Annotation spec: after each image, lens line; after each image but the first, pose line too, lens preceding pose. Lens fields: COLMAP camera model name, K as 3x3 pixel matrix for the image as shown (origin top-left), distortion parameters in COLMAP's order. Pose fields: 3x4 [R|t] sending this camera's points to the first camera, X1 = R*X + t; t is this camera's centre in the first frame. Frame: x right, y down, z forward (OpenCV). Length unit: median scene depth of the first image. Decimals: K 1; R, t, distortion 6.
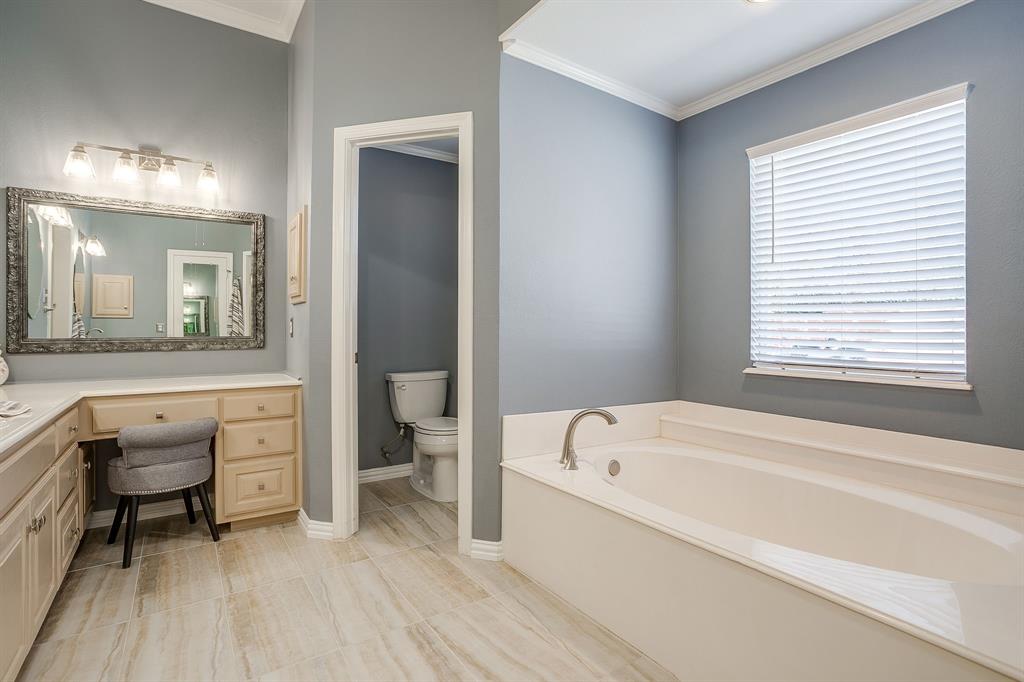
lens RADIAL K [[500.4, 0, 512.1], [0, 500.4, 329.9], [0, 0, 1]] dist [-0.050813, 0.025816]
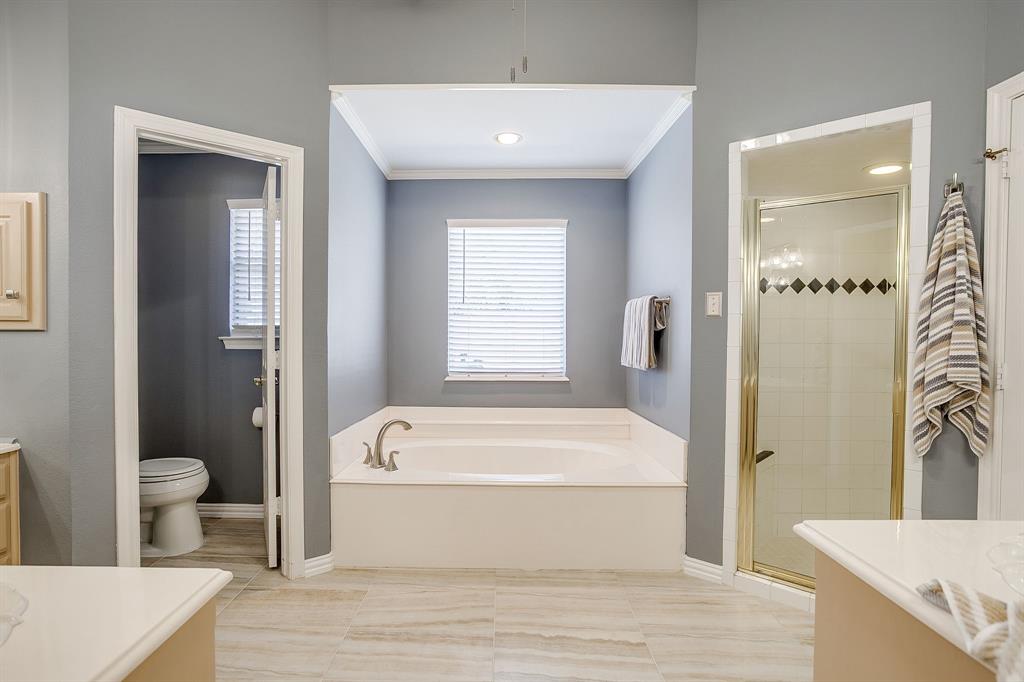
lens RADIAL K [[500.4, 0, 503.4], [0, 500.4, 342.2], [0, 0, 1]] dist [-0.050813, 0.025816]
pose [[0.571936, -0.019882, 0.820058, -0.692298], [-0.001454, 0.999680, 0.025251, -0.065844], [-0.820297, -0.015634, 0.571724, 0.071081]]
